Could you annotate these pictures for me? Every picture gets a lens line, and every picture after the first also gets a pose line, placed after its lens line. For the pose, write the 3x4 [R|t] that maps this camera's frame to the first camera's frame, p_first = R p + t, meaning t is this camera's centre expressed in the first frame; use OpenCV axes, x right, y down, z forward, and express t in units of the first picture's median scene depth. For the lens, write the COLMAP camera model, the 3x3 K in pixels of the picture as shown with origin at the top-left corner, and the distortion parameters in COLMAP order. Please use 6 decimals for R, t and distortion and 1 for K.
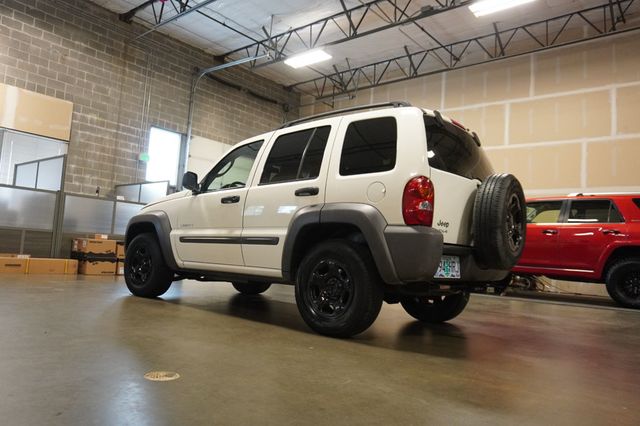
lens RADIAL K [[491.2, 0, 319.3], [0, 491.2, 212.9], [0, 0, 1]] dist [-0.008782, -0.001479]
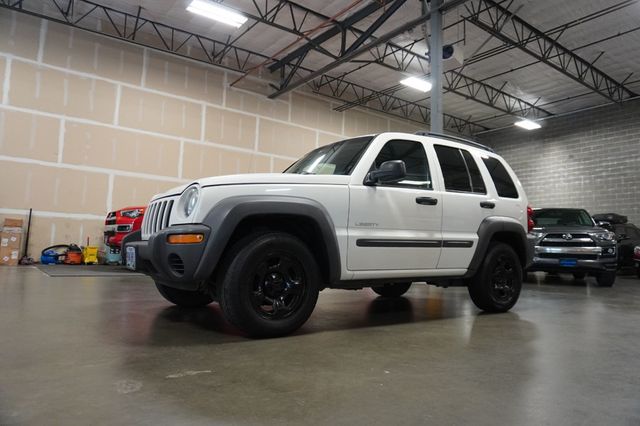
lens RADIAL K [[428.4, 0, 319.6], [0, 428.4, 212.0], [0, 0, 1]] dist [-0.011766, -0.005339]
pose [[0.223798, 0.026462, 0.974276, -0.916897], [-0.092280, 0.995716, -0.005847, 0.016494], [-0.970257, -0.088598, 0.225281, 0.897344]]
